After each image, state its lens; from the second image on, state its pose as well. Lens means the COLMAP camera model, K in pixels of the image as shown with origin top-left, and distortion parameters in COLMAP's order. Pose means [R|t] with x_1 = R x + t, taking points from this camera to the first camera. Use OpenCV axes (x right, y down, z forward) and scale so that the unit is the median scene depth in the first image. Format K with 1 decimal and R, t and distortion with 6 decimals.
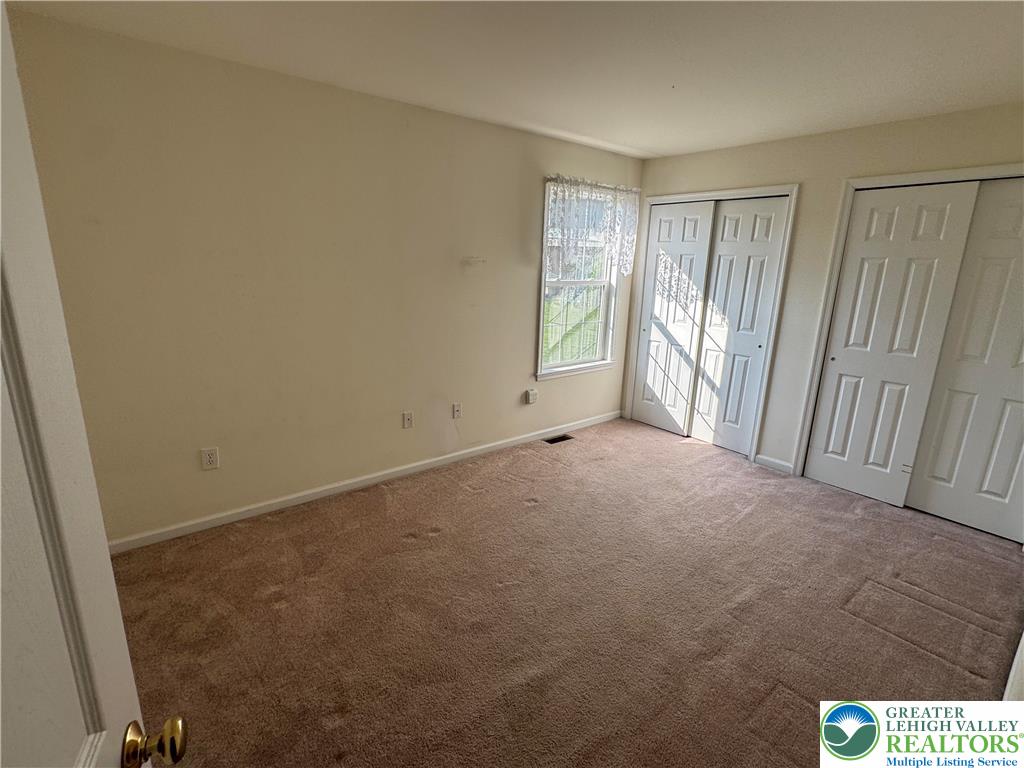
lens RADIAL K [[484.3, 0, 509.6], [0, 484.3, 382.4], [0, 0, 1]] dist [-0.001558, -0.000835]
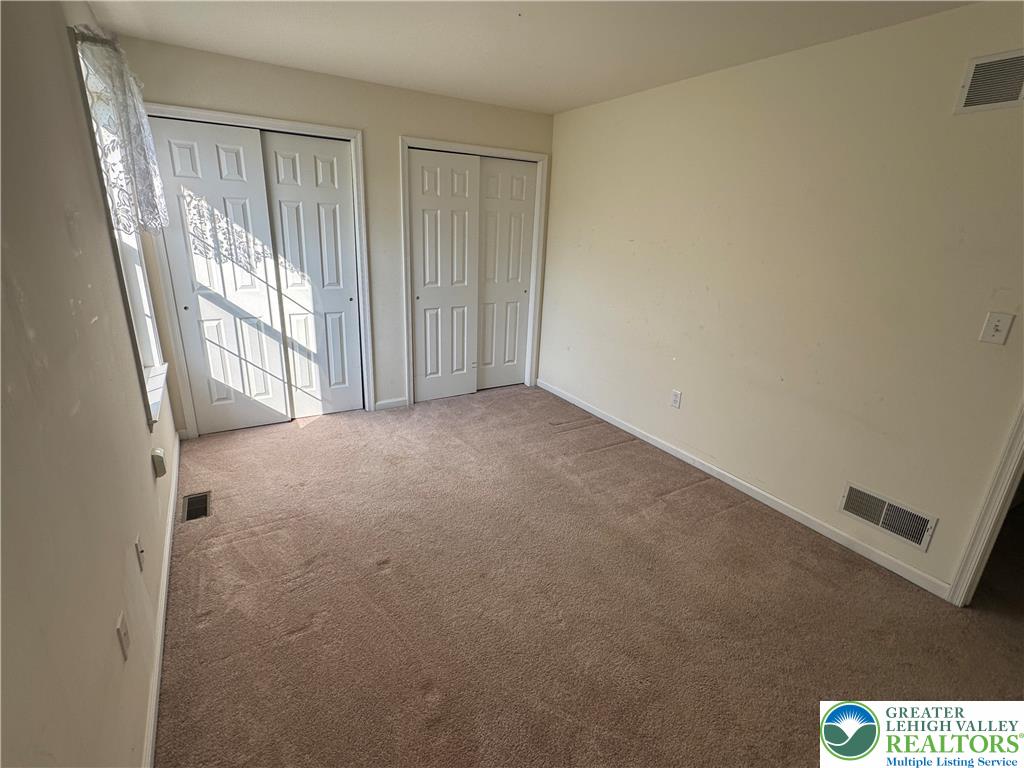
lens RADIAL K [[484.3, 0, 509.6], [0, 484.3, 382.4], [0, 0, 1]] dist [-0.001558, -0.000835]
pose [[0.137194, -0.333951, 0.932553, -0.371595], [0.207146, 0.930311, 0.302673, -0.134650], [-0.968642, 0.151650, 0.196810, 0.473871]]
